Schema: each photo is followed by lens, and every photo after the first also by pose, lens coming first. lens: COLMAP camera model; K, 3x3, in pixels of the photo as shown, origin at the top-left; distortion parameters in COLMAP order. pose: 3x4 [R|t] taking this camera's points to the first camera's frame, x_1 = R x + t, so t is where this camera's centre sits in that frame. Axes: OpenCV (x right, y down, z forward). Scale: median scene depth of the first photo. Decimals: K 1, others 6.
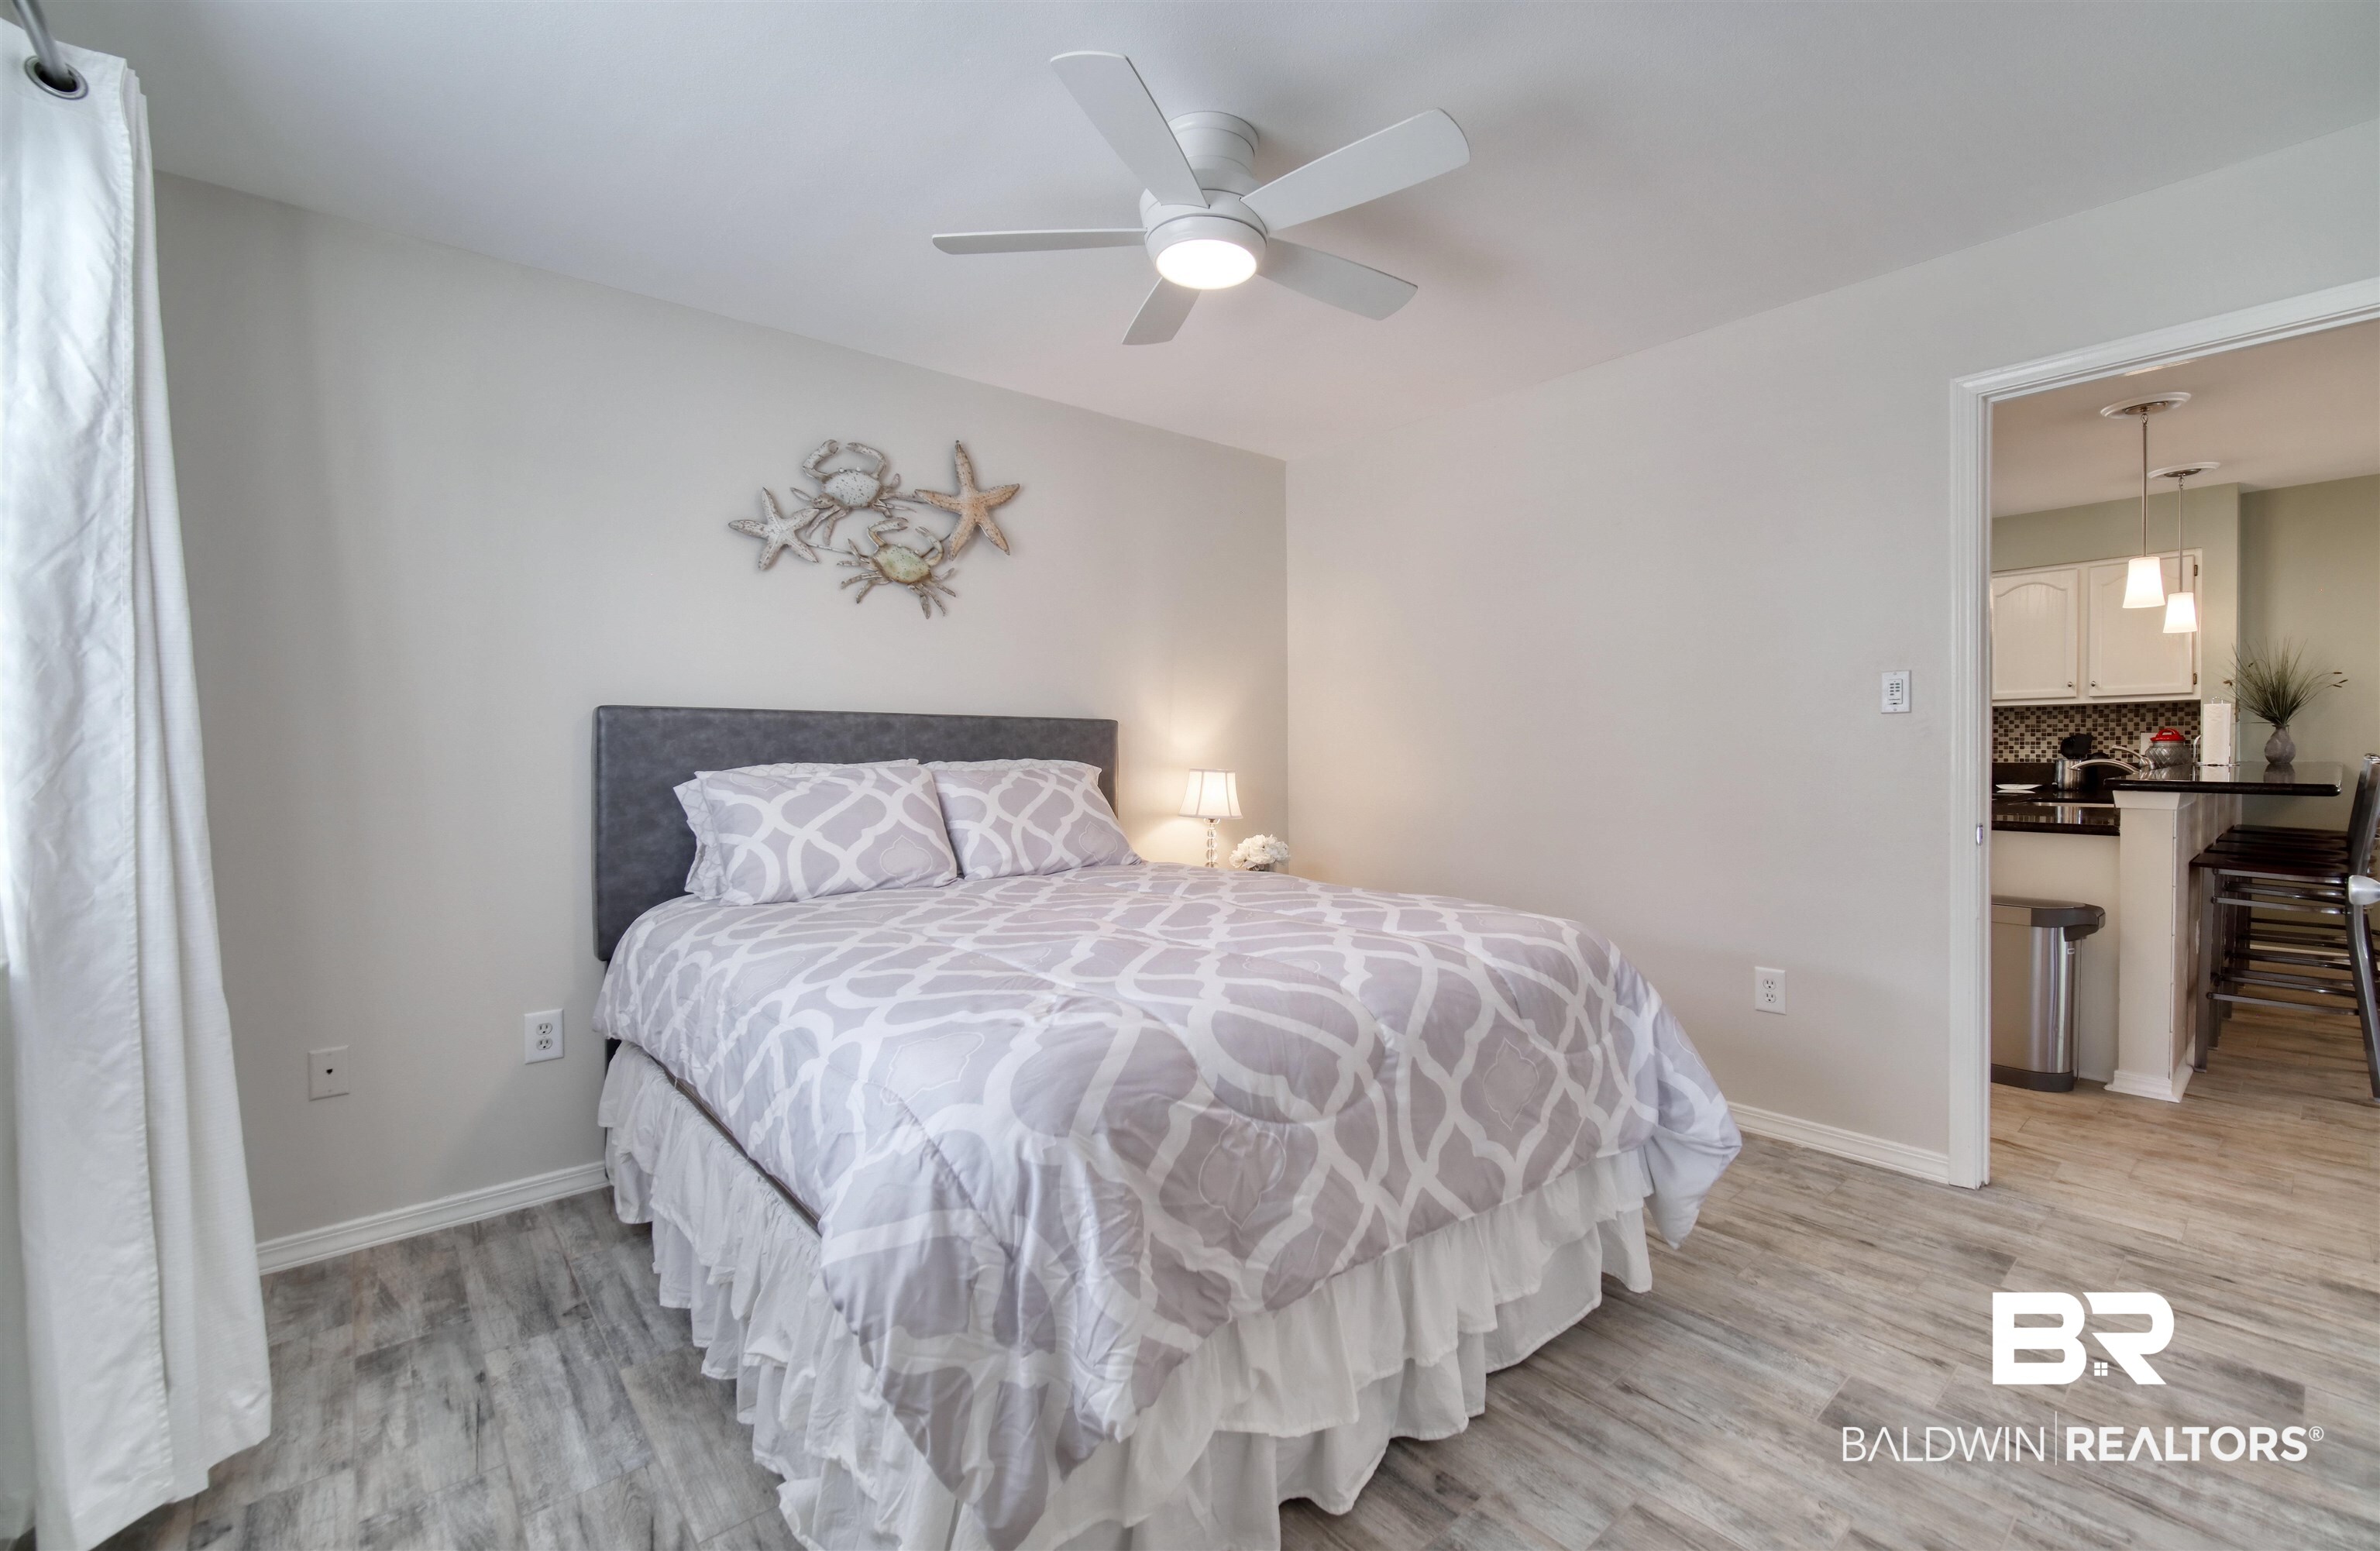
lens RADIAL K [[965.5, 0, 1190.0], [0, 965.5, 775.5], [0, 0, 1]] dist [0.000507, 0.000114]
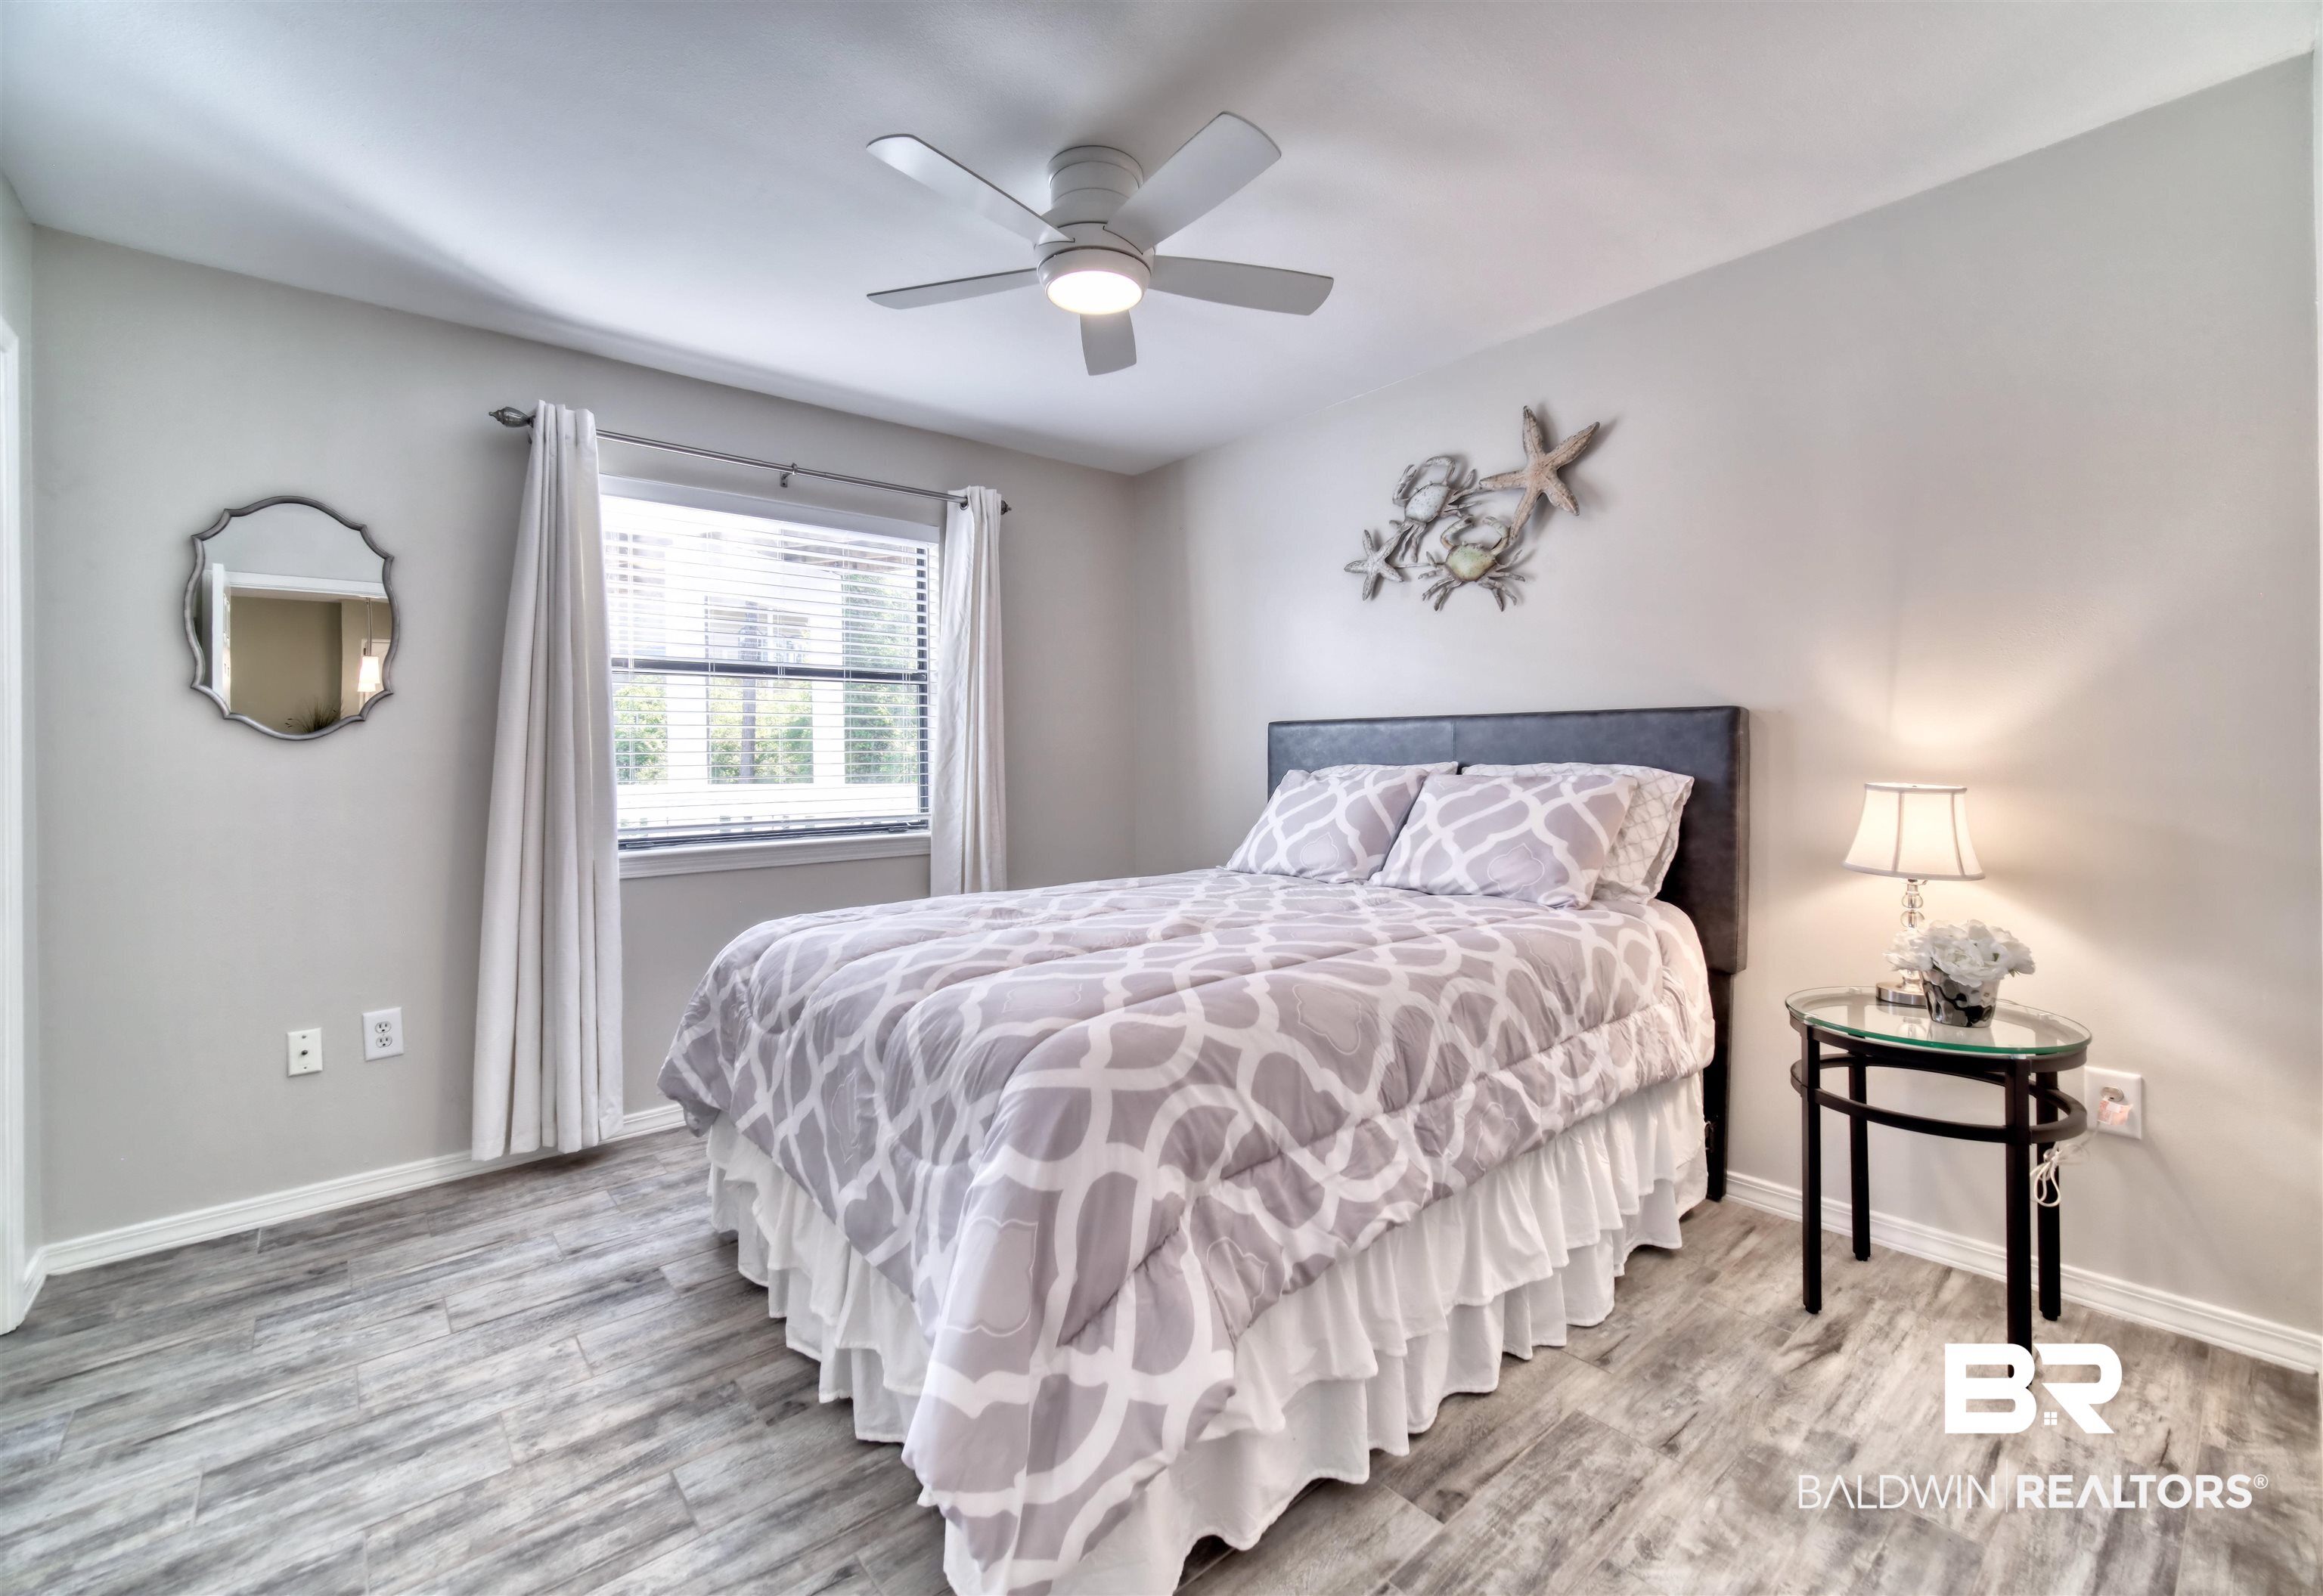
lens RADIAL K [[995.8, 0, 1159.9], [0, 995.8, 752.5], [0, 0, 1]] dist [0.000774, -0.000072]
pose [[0.008846, -0.006128, -0.999942, 0.731633], [-0.018810, 0.999803, -0.006294, -0.015702], [0.999784, 0.018865, 0.008729, 0.715655]]
